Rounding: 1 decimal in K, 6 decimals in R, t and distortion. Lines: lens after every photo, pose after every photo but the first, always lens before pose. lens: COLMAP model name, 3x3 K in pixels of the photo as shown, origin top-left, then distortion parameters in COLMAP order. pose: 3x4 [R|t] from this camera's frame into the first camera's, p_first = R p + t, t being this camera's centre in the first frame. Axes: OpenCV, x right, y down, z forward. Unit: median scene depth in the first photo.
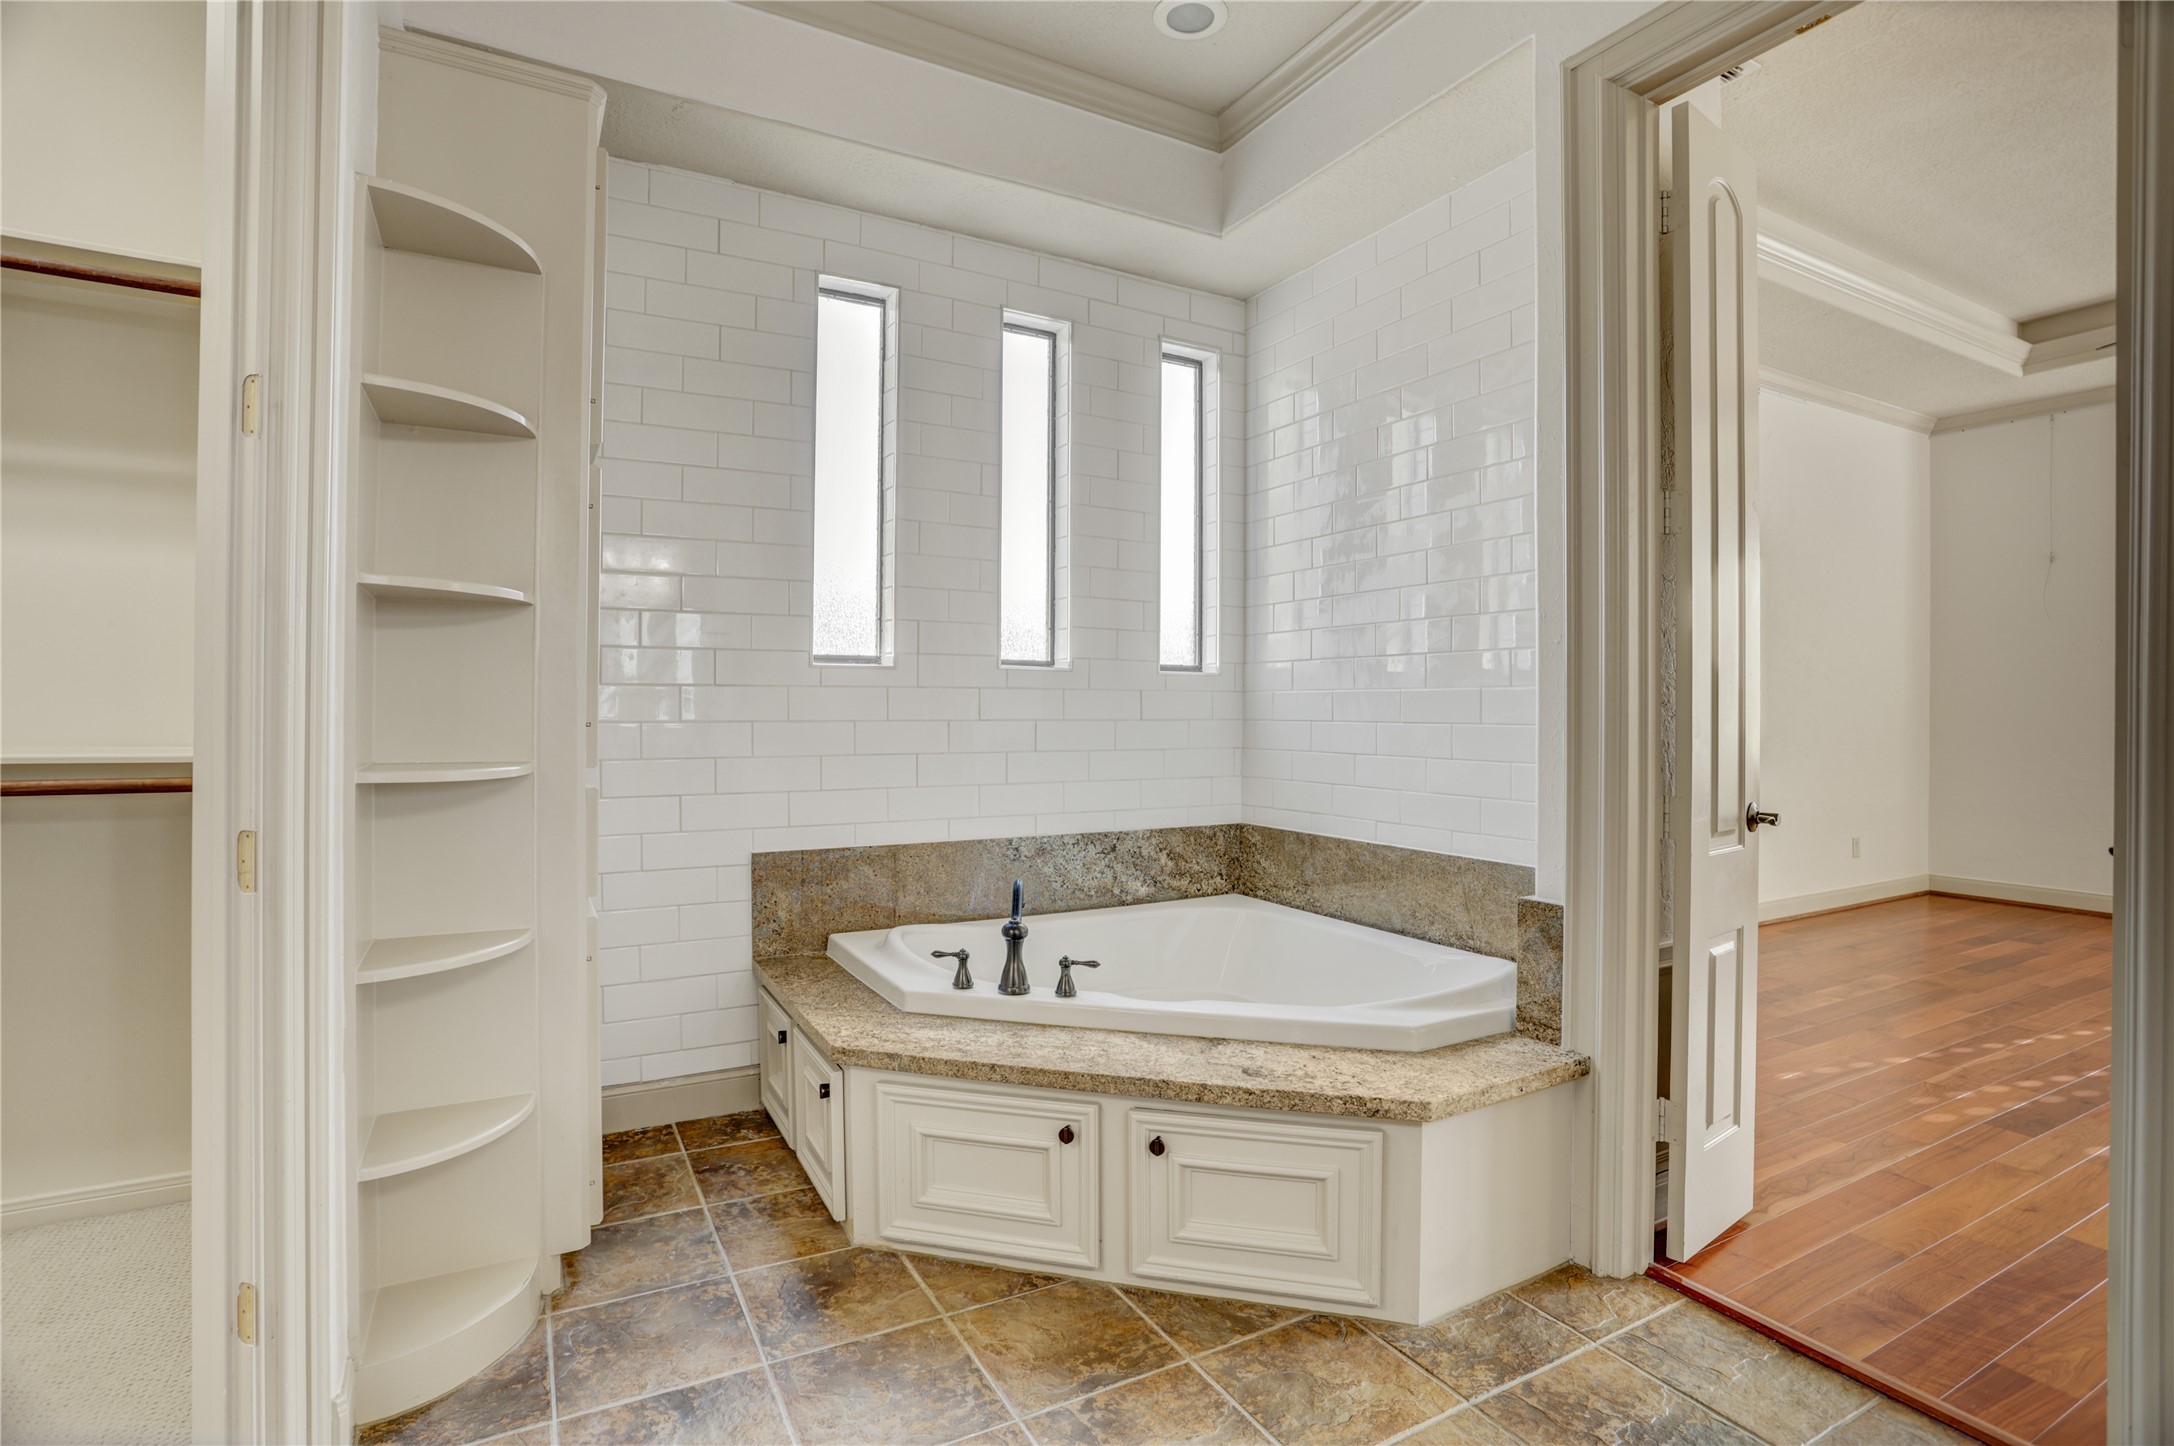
lens RADIAL K [[1063.7, 0, 1080.6], [0, 1063.7, 730.2], [0, 0, 1]] dist [-0.061209, 0.024690]
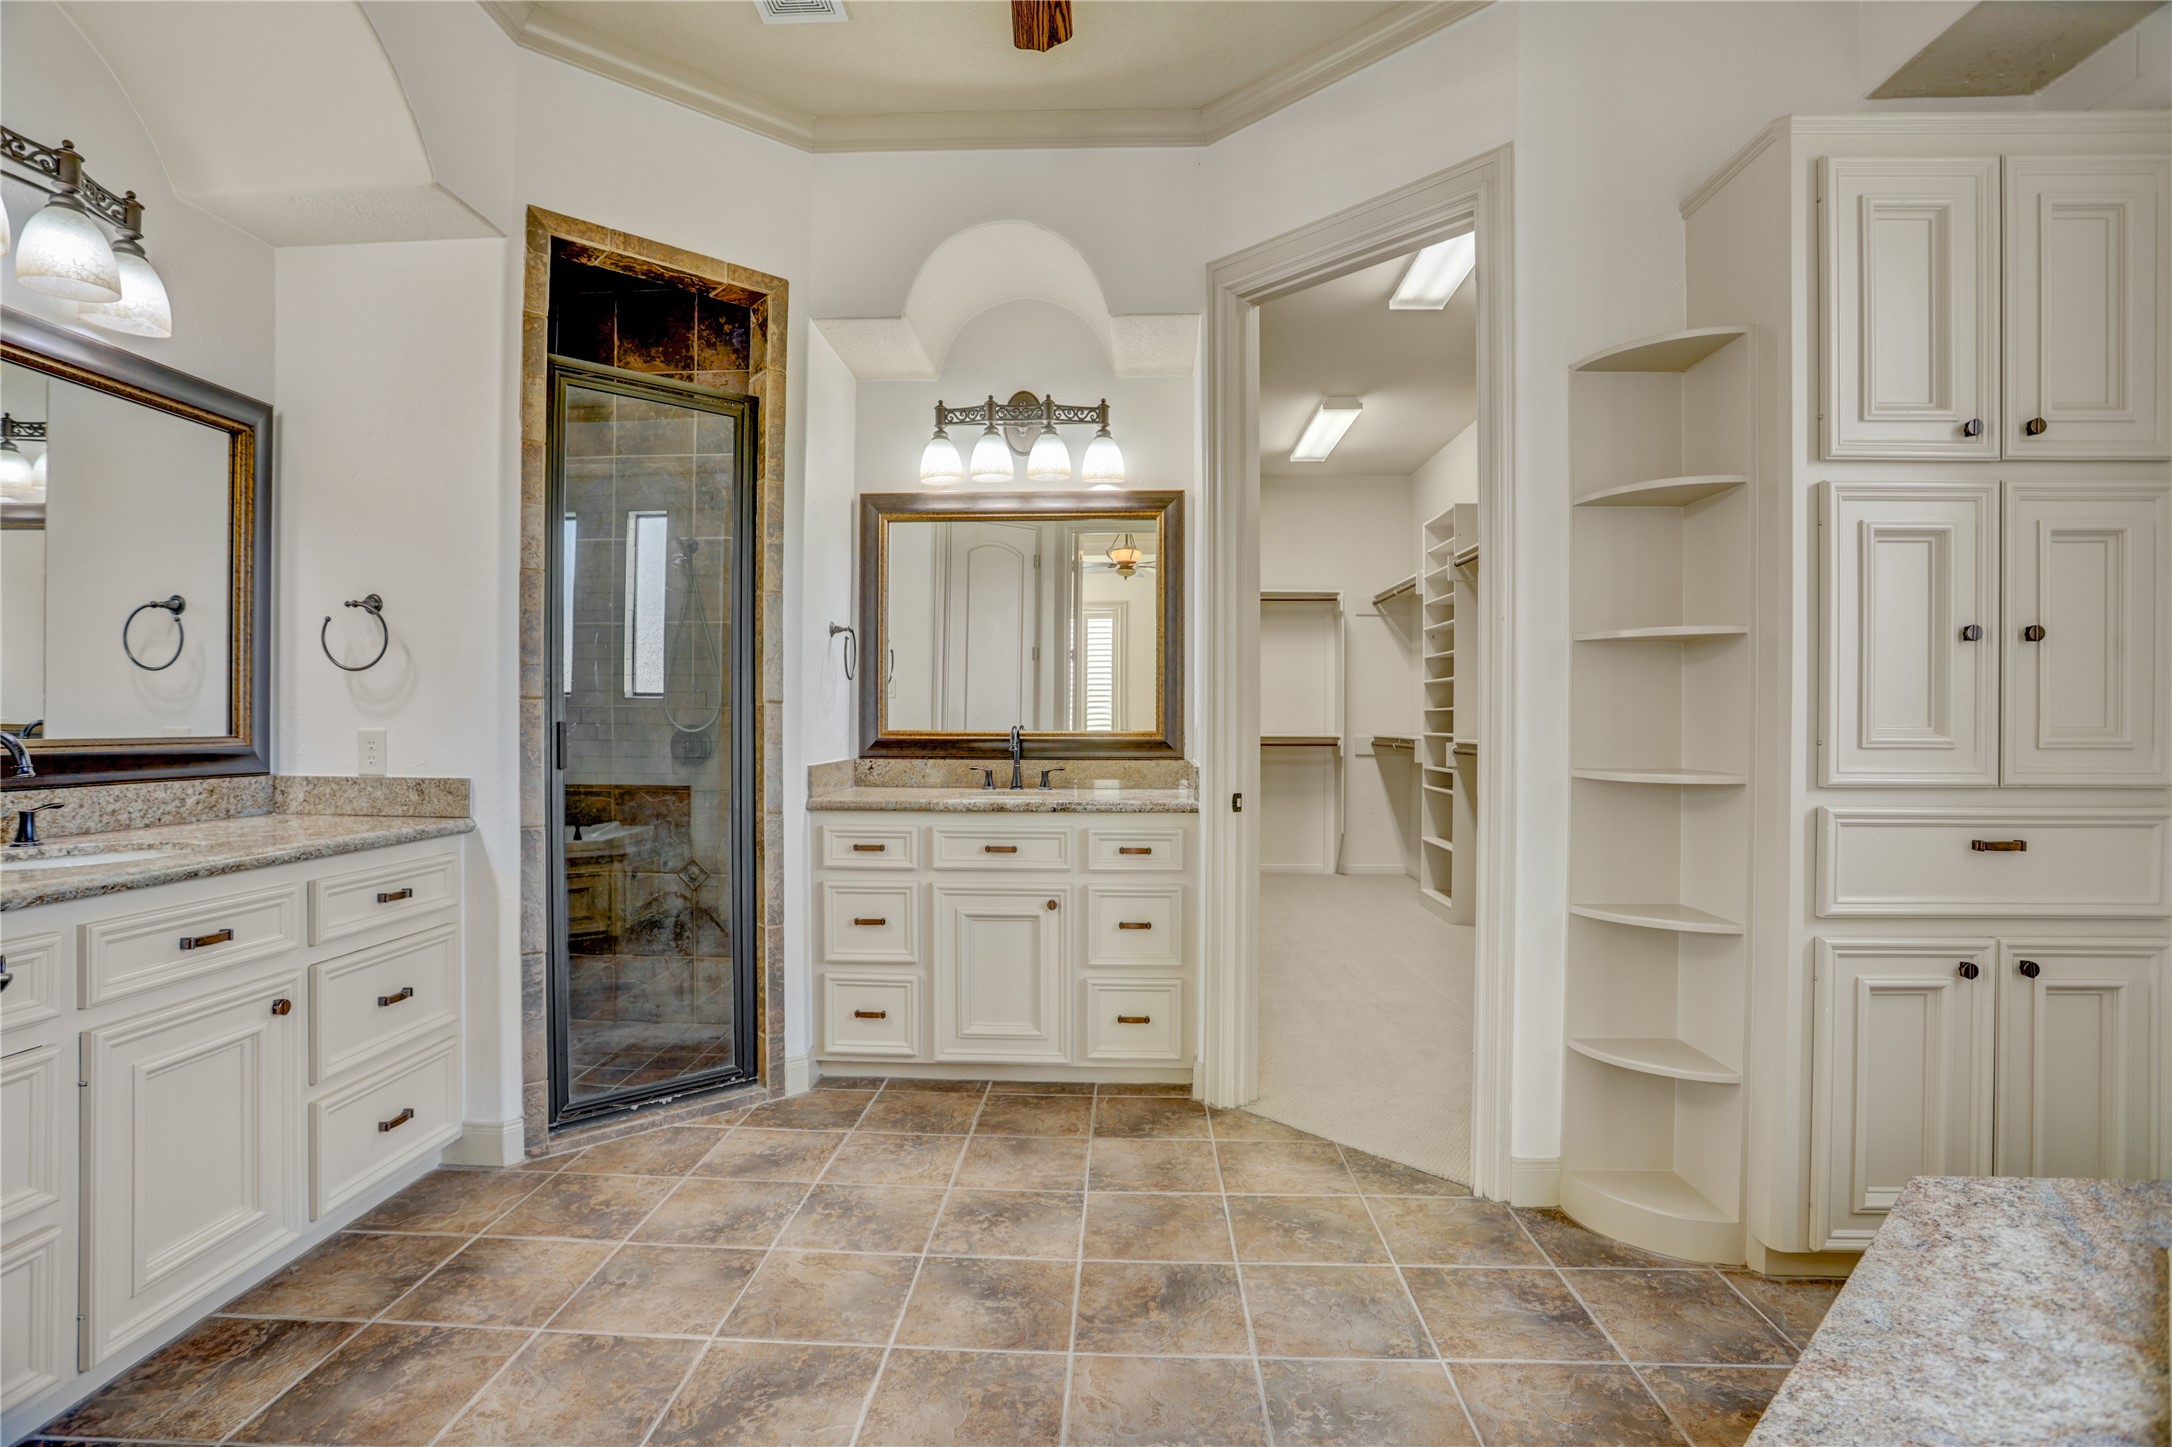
lens RADIAL K [[1062.7, 0, 1079.6], [0, 1062.7, 730.7], [0, 0, 1]] dist [-0.061209, 0.024690]
pose [[-0.521519, 0.000573, -0.853239, 0.700068], [-0.023394, 0.999614, 0.014970, -0.012850], [0.852919, 0.027768, -0.521304, 0.870224]]
